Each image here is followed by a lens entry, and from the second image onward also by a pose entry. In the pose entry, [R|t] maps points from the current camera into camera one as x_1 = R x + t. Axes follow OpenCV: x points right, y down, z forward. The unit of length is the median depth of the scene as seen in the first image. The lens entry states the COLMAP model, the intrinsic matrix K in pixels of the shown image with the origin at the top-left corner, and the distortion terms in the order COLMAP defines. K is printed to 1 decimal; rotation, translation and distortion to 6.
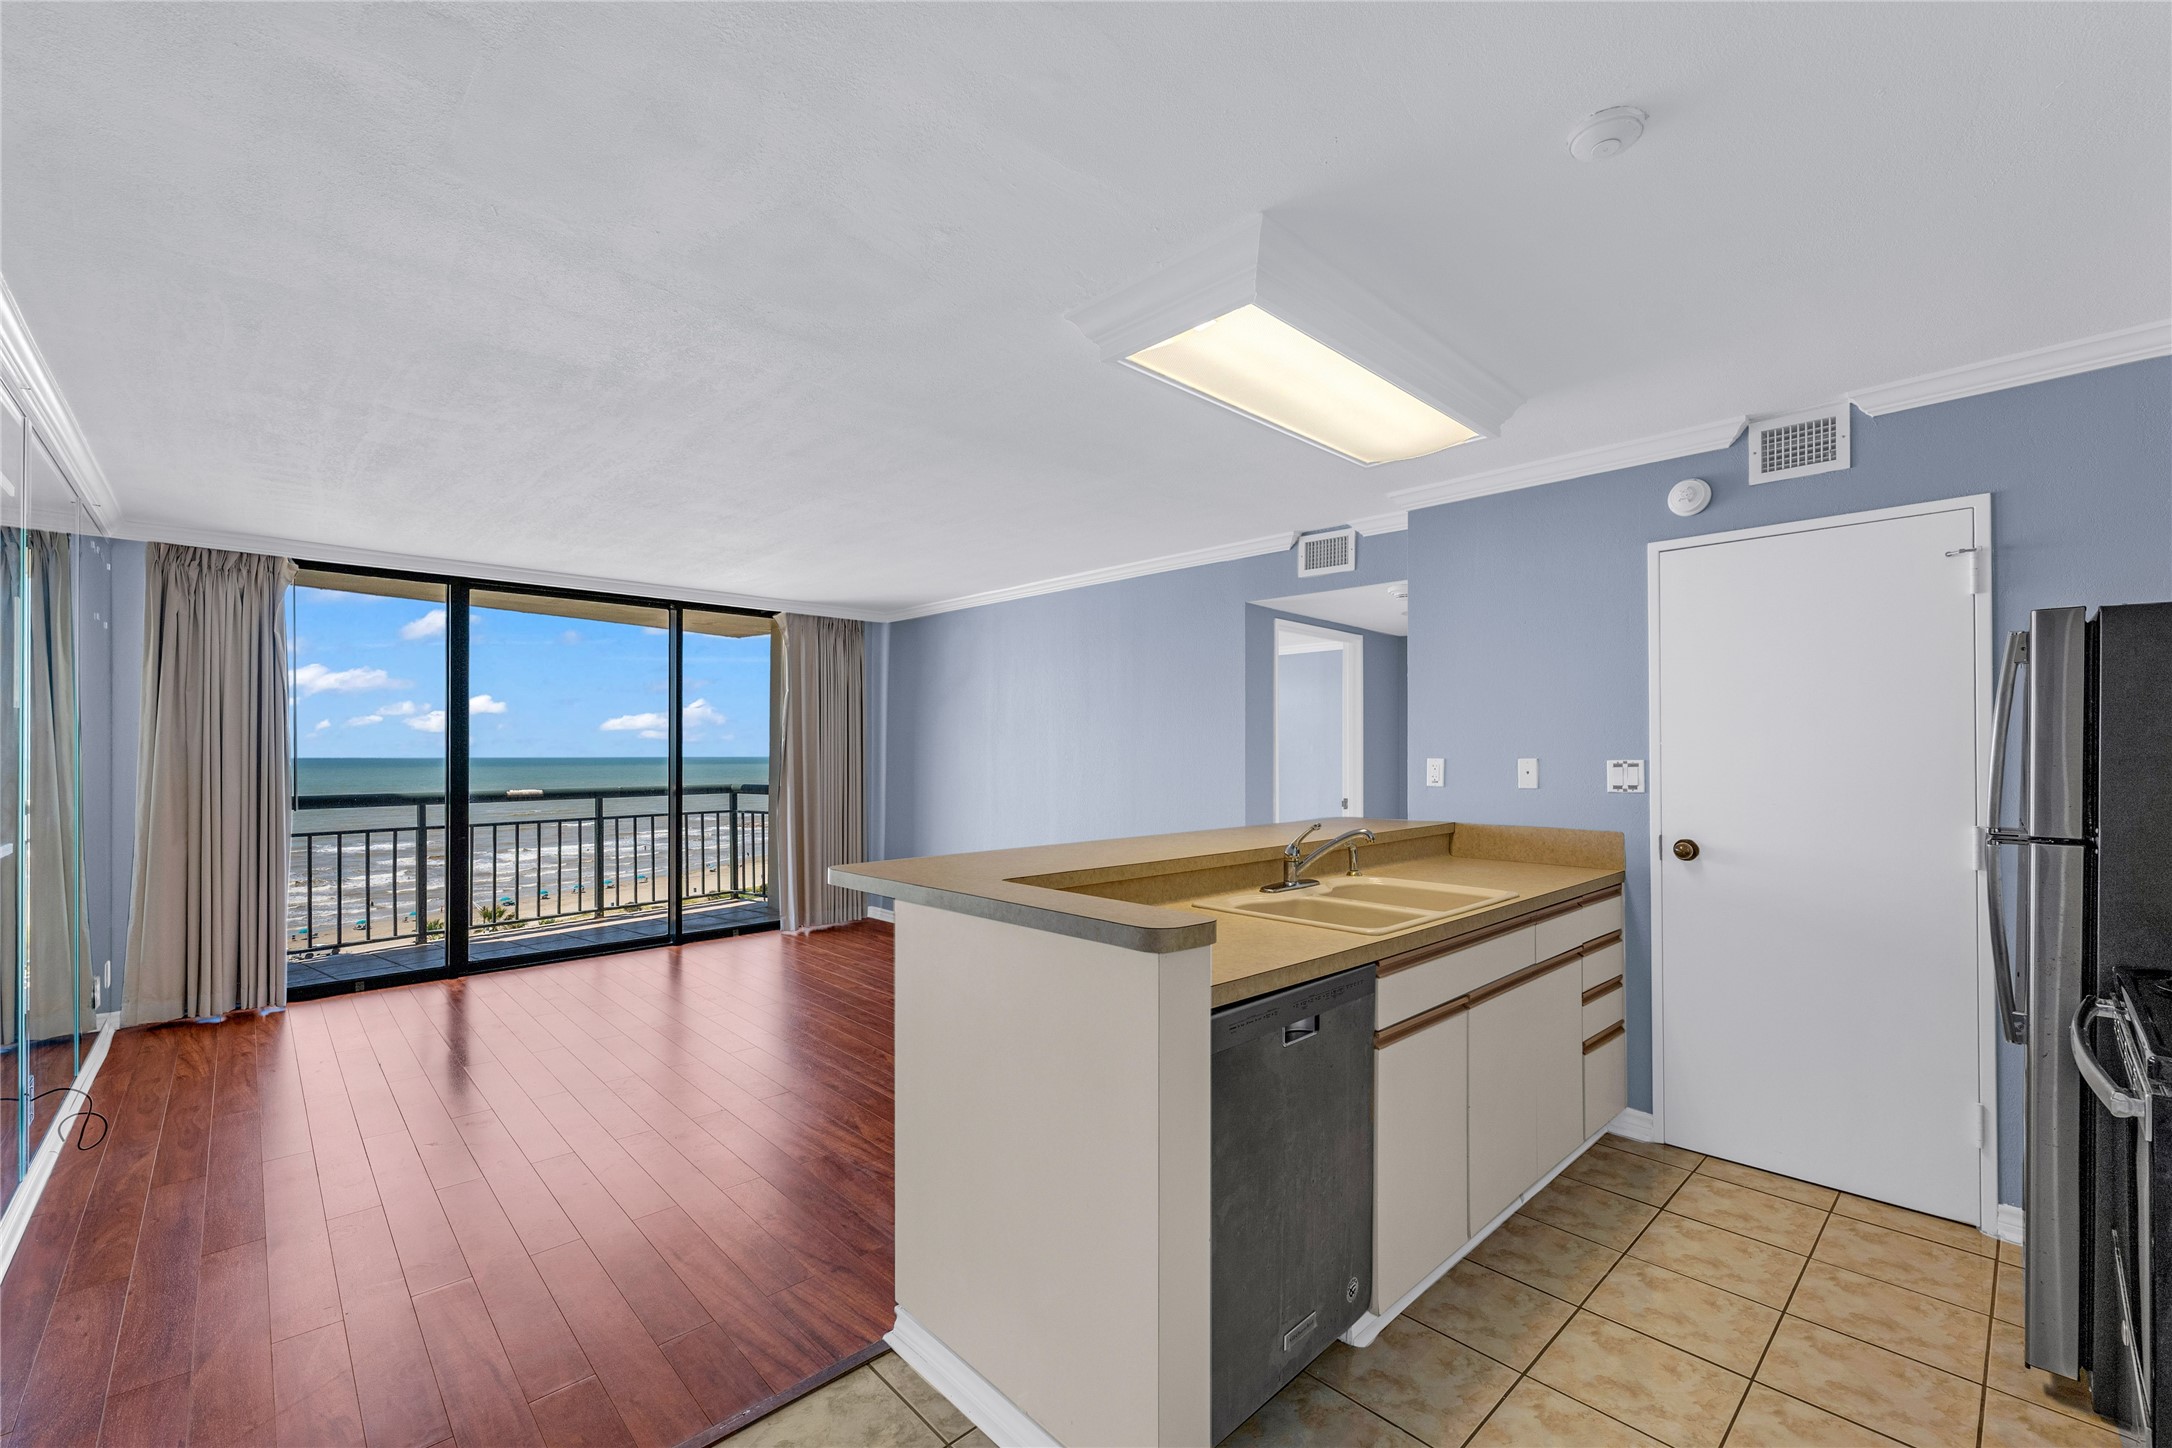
lens RADIAL K [[919.8, 0, 1068.3], [0, 919.8, 749.5], [0, 0, 1]] dist [0.005754, -0.000719]
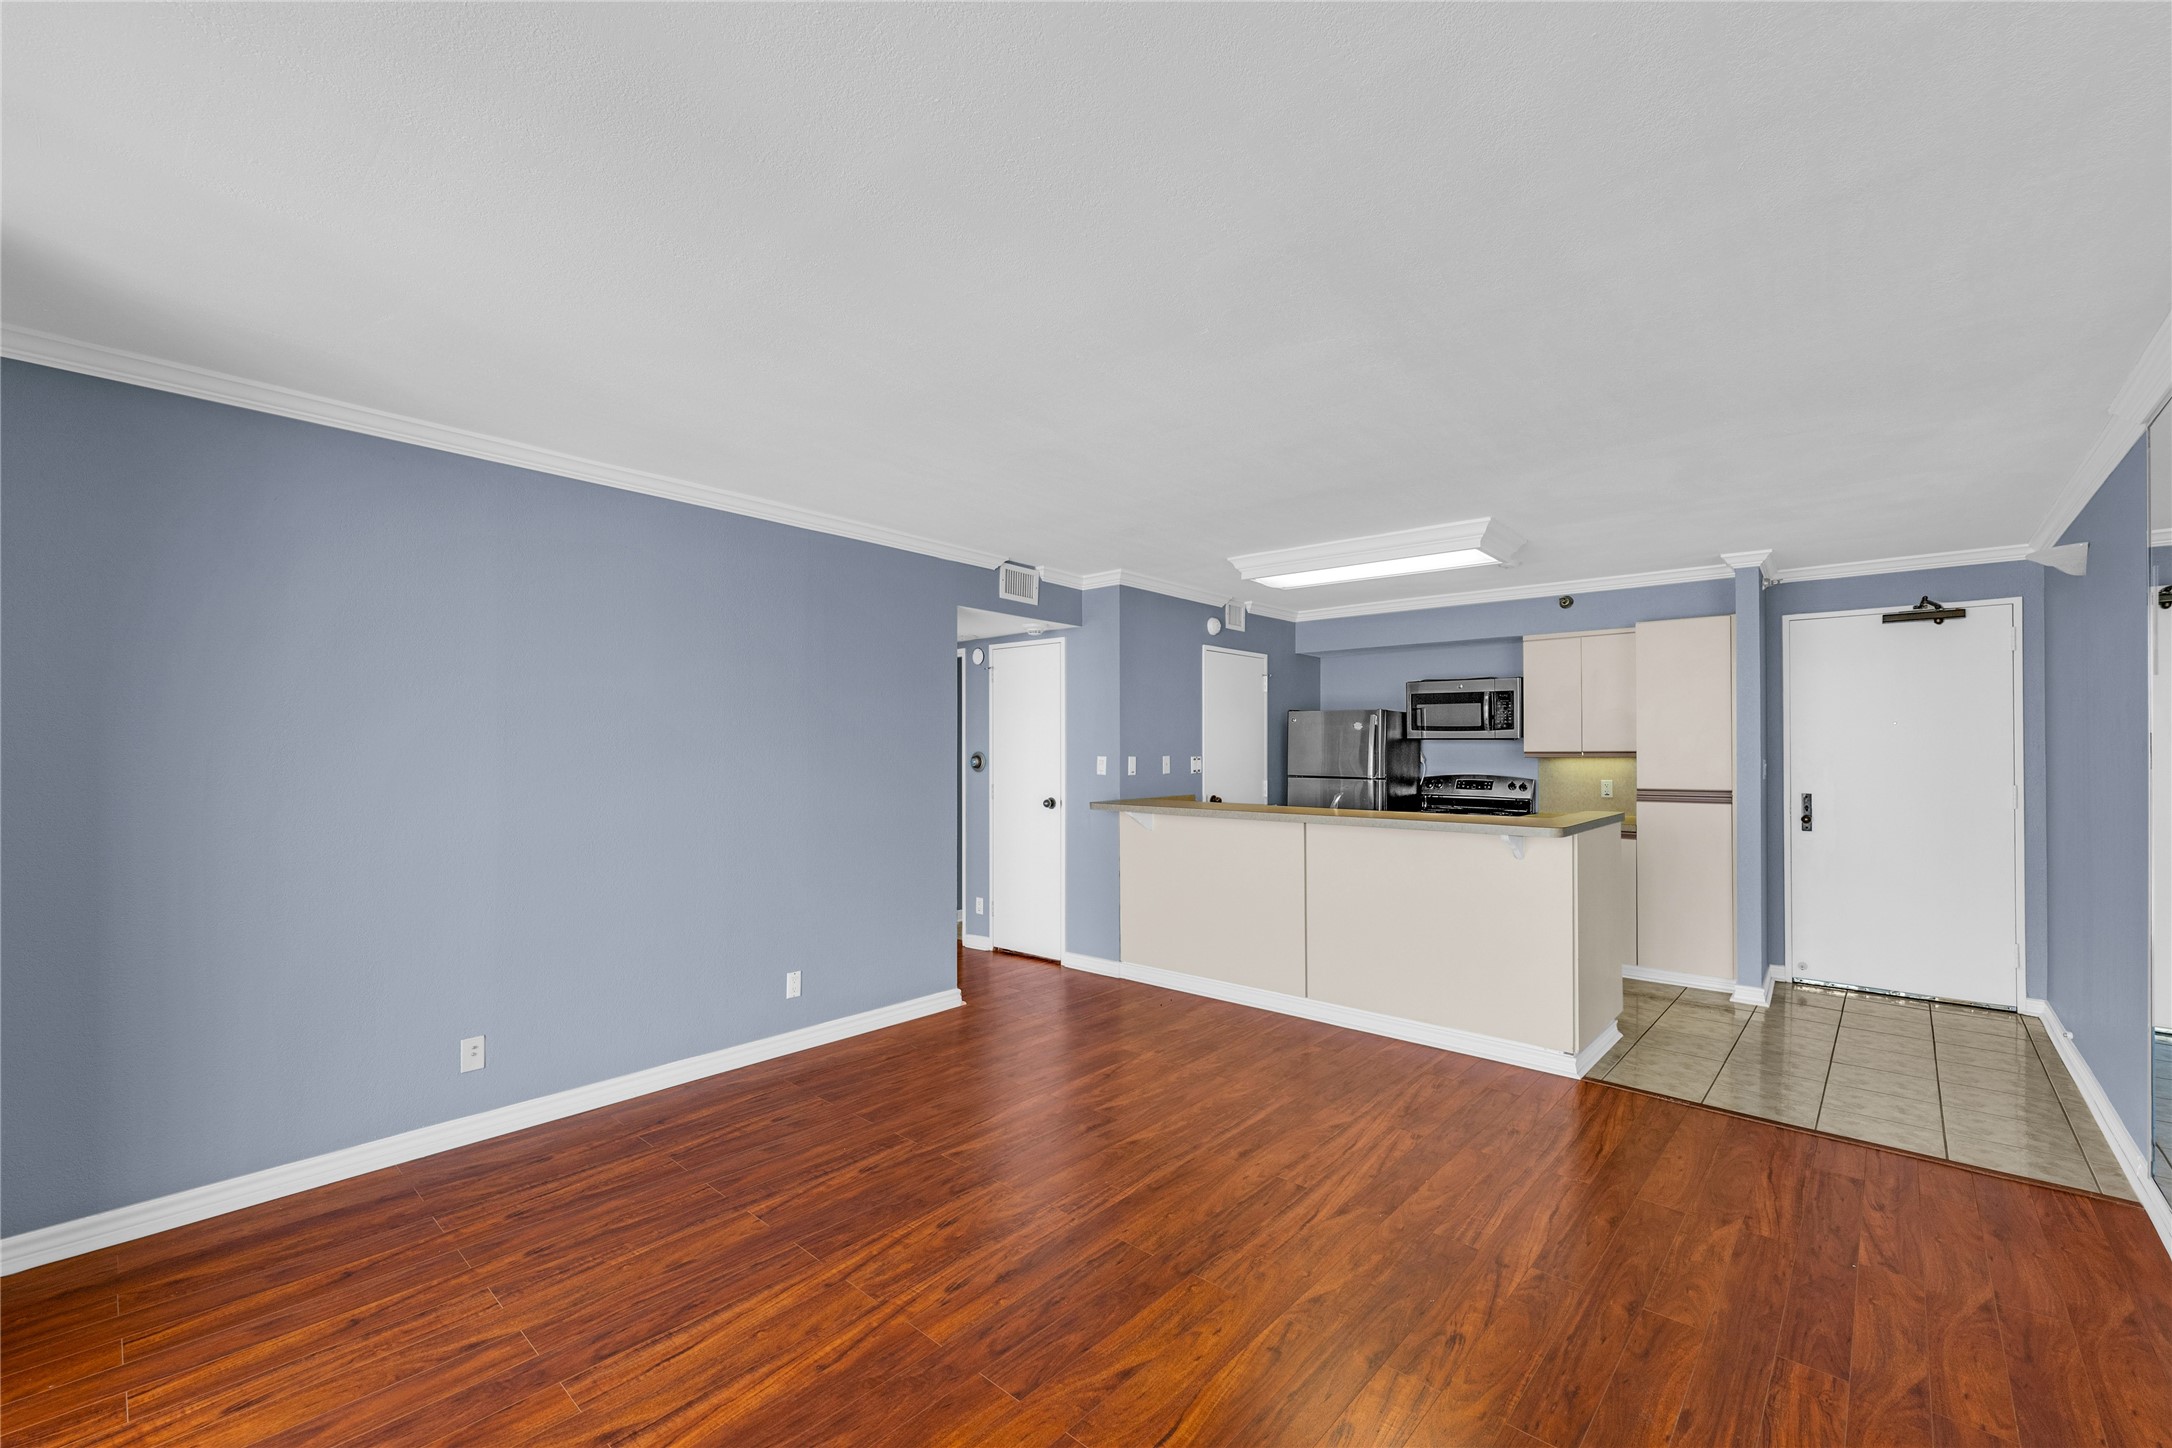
lens RADIAL K [[894.5, 0, 1124.7], [0, 894.5, 751.3], [0, 0, 1]] dist [0.000953, -0.000079]
pose [[-0.128192, 0.000574, 0.991749, -0.965012], [-0.002415, 0.999997, -0.000891, 0.002429], [-0.991746, -0.002509, -0.128190, 1.116618]]
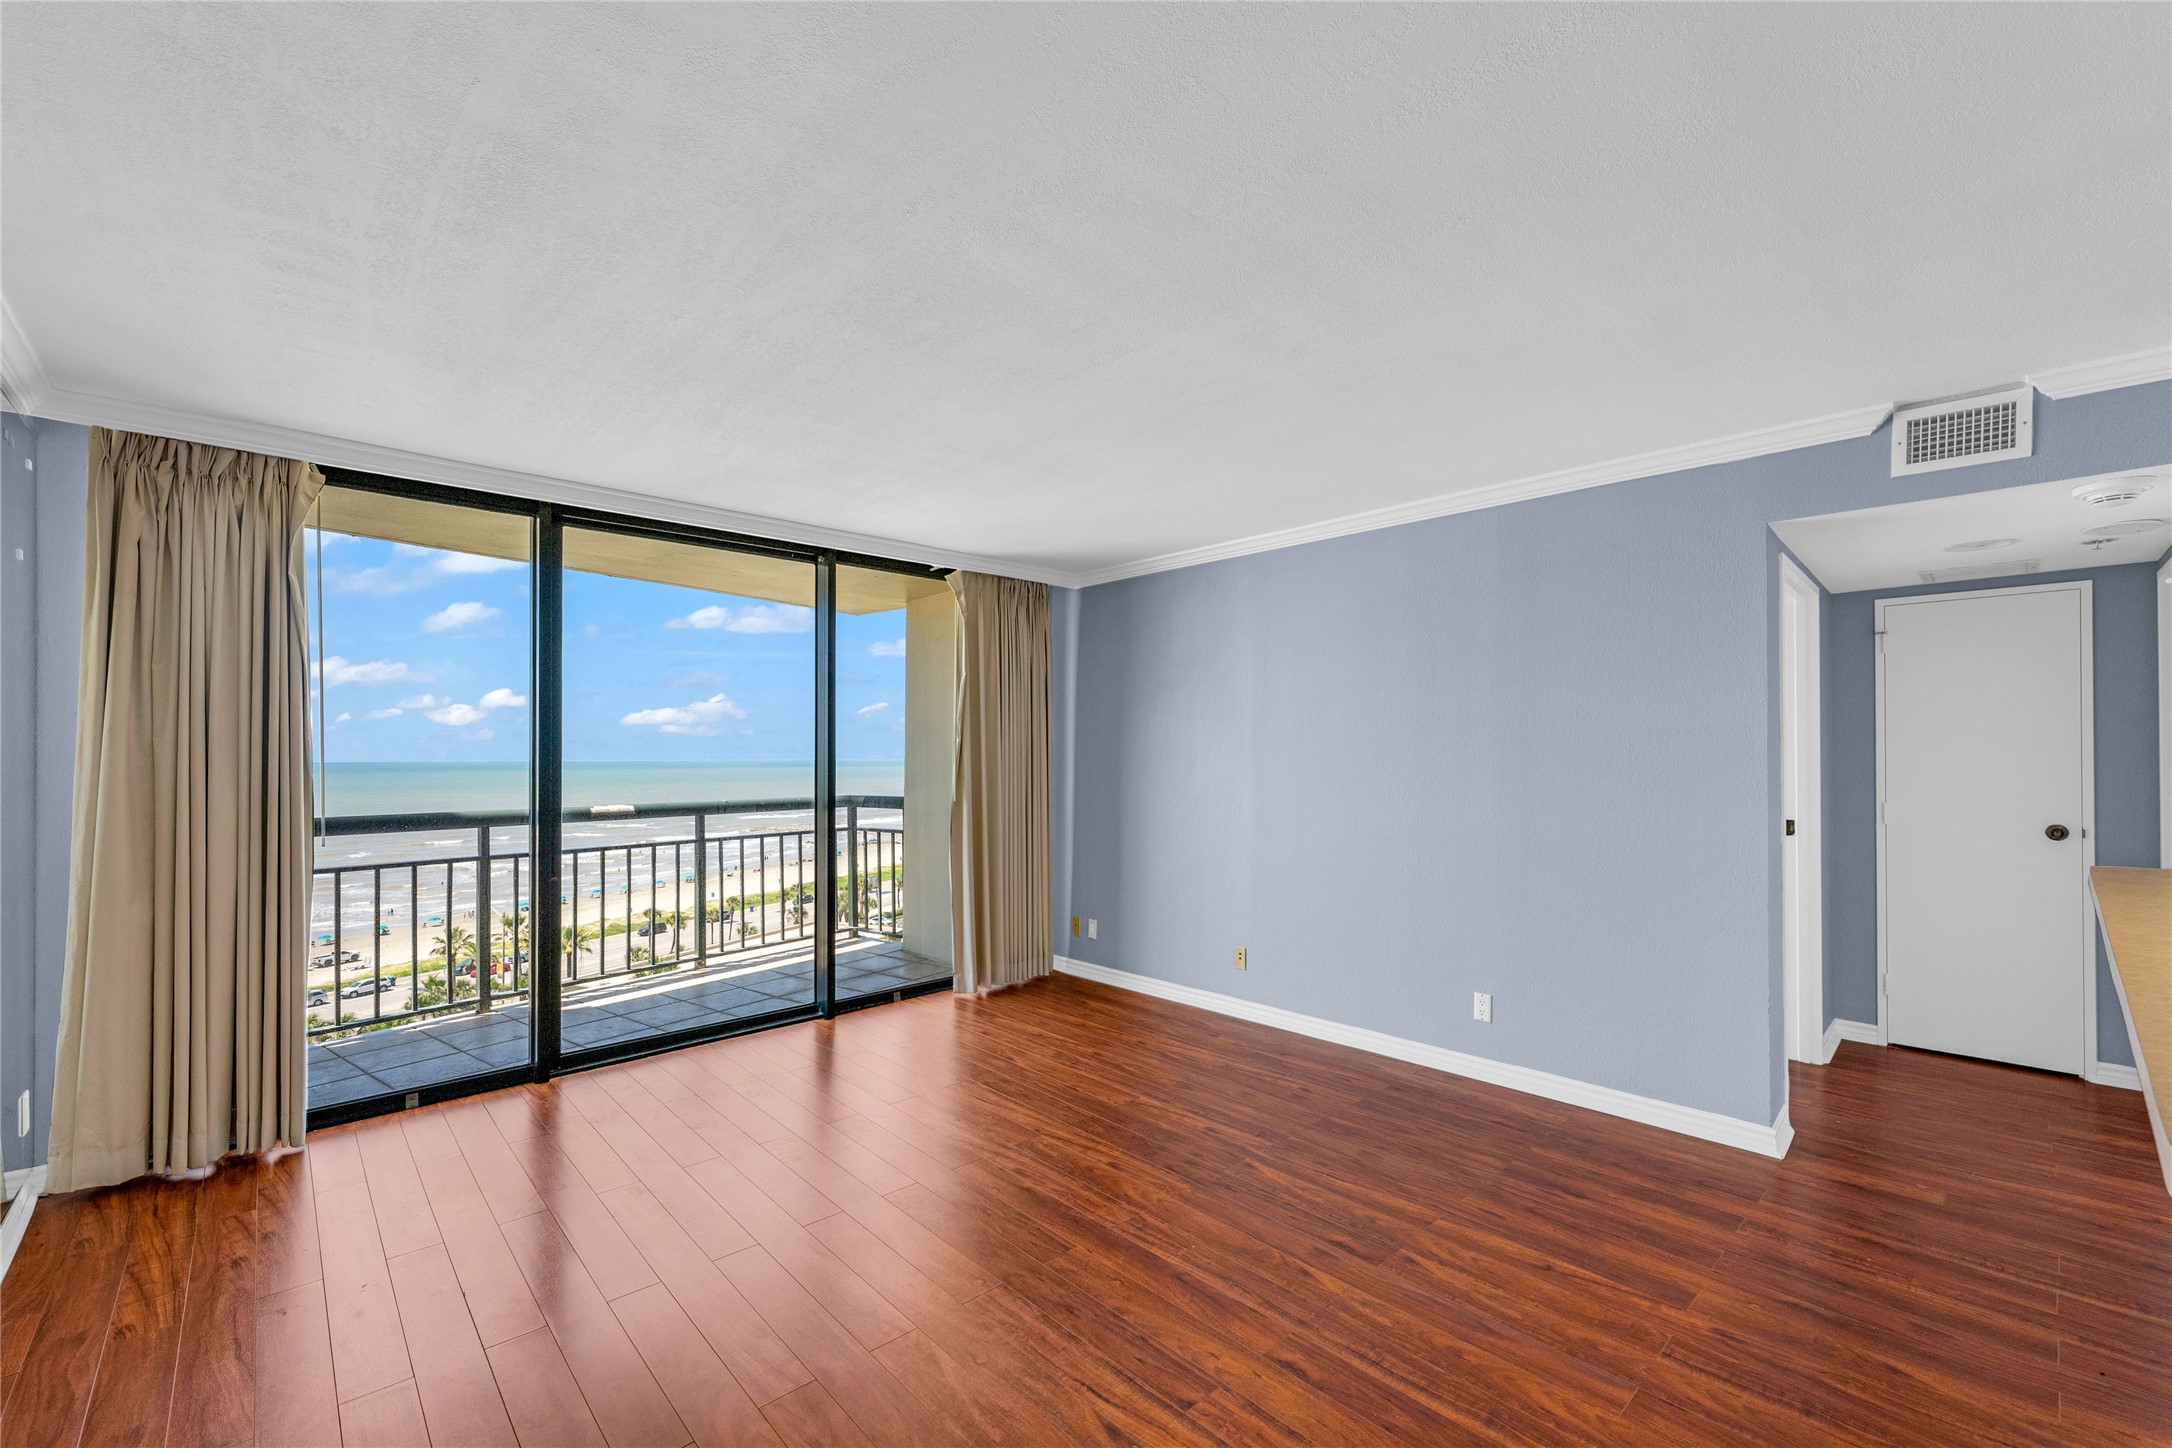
lens RADIAL K [[919.8, 0, 1068.3], [0, 919.8, 749.5], [0, 0, 1]] dist [0.005754, -0.000719]
pose [[0.999923, -0.001861, -0.012253, -0.347116], [0.001813, 0.999990, -0.004006, 0.001282], [0.012260, 0.003983, 0.999917, 0.408846]]
